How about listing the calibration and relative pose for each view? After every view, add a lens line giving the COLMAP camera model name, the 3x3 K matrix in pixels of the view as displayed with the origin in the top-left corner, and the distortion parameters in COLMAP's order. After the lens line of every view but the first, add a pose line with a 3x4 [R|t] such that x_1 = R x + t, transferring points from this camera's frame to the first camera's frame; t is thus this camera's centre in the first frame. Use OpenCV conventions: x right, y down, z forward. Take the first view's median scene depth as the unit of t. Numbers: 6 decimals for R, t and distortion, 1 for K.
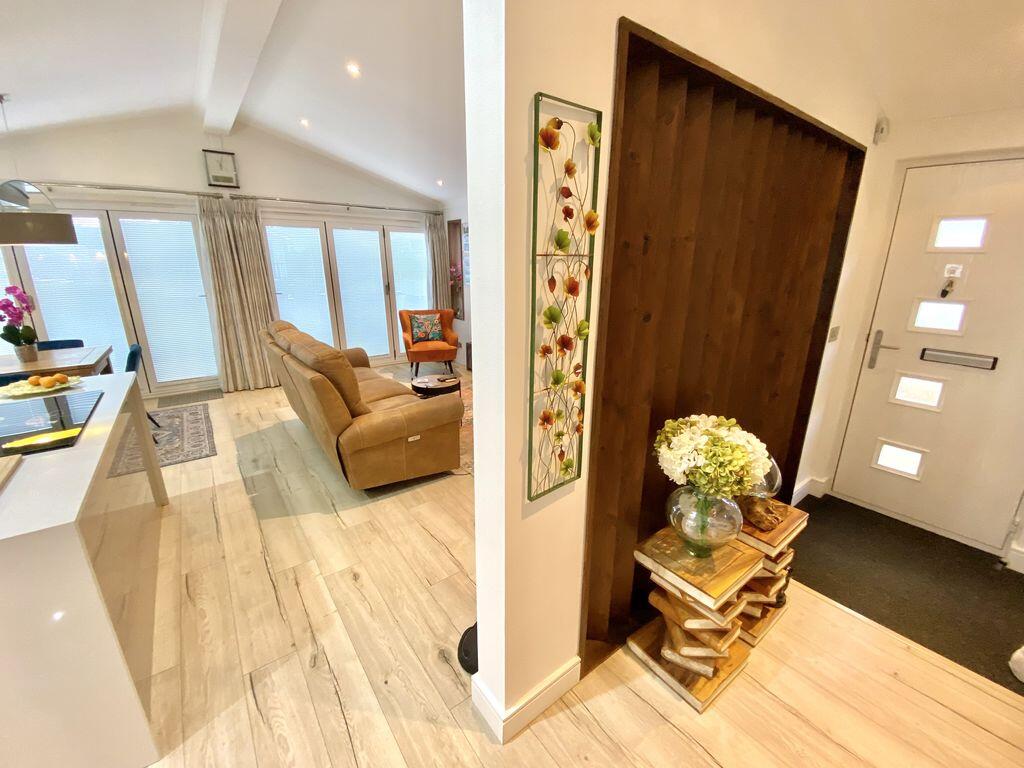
lens RADIAL K [[413.4, 0, 511.2], [0, 413.4, 388.5], [0, 0, 1]] dist [0.013112, -0.016926]
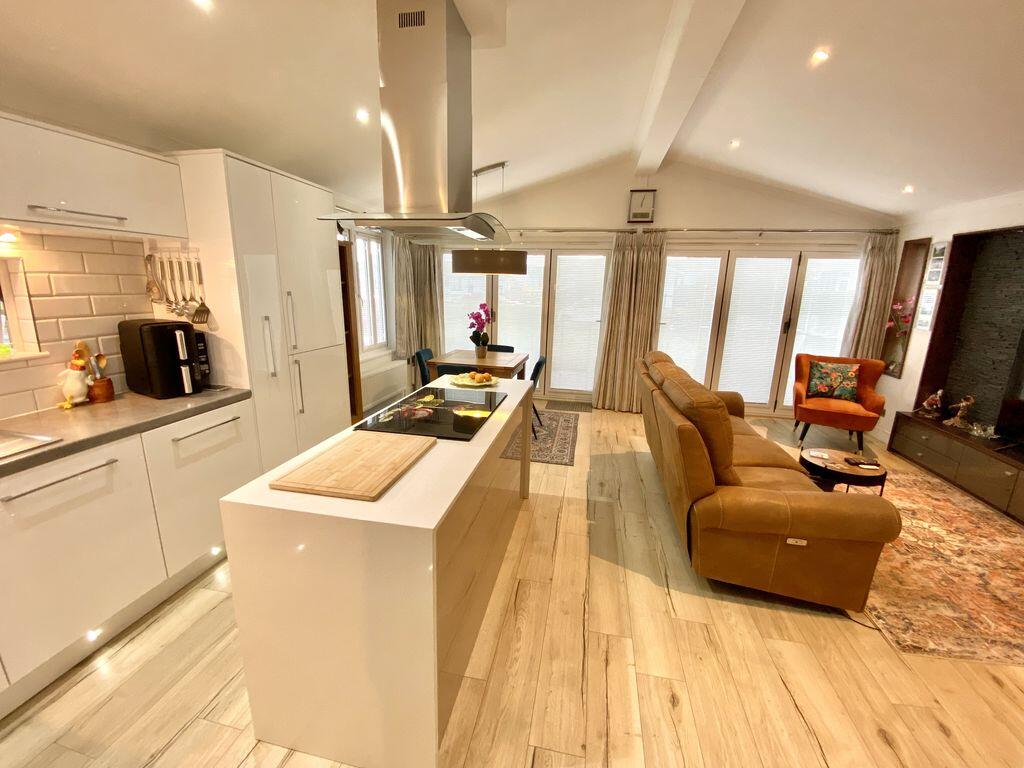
lens RADIAL K [[413.4, 0, 509.4], [0, 413.4, 386.2], [0, 0, 1]] dist [0.013112, -0.016926]
pose [[0.664243, 0.182135, -0.724989, -0.076894], [-0.237489, 0.971033, 0.026357, -0.028083], [0.708788, 0.154669, 0.688256, 0.106424]]
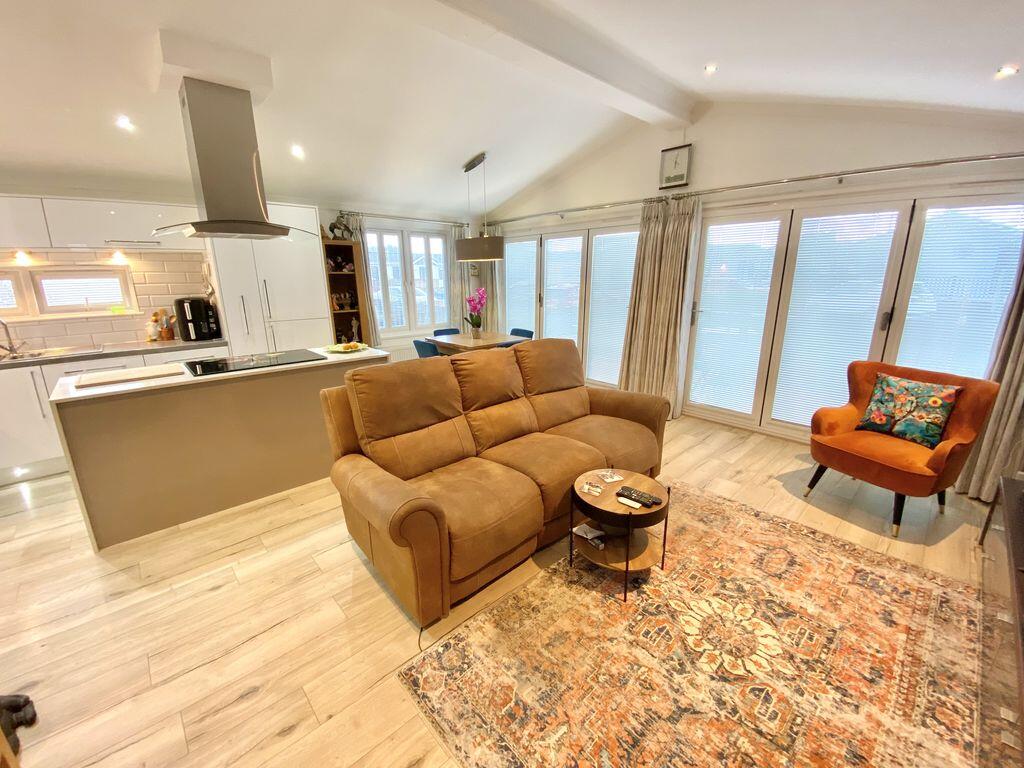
lens RADIAL K [[413.4, 0, 511.8], [0, 413.4, 386.4], [0, 0, 1]] dist [0.013112, -0.016926]
pose [[0.102401, 0.252461, -0.962173, 0.298384], [-0.284322, 0.934334, 0.214897, -0.231059], [0.953244, 0.251562, 0.167457, 0.801185]]
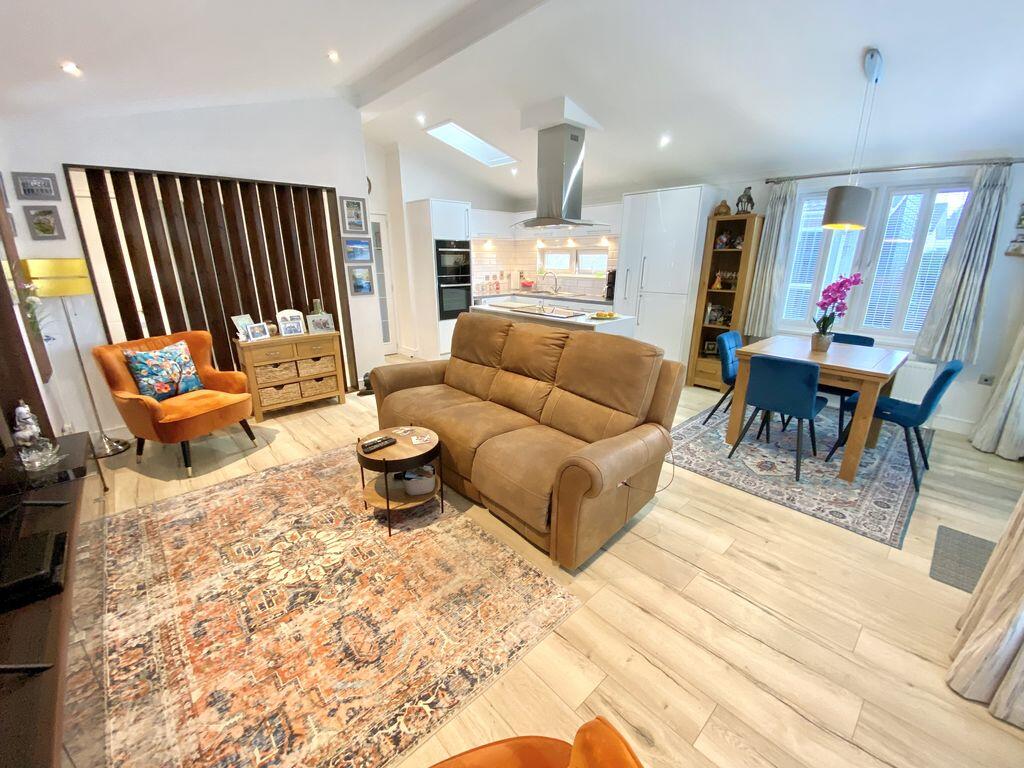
lens RADIAL K [[413.4, 0, 508.9], [0, 413.4, 386.1], [0, 0, 1]] dist [0.013112, -0.016926]
pose [[-0.995749, 0.020797, -0.089729, -0.313652], [-0.033636, 0.824791, 0.564436, -0.466346], [0.085746, 0.565055, -0.820586, 1.574016]]
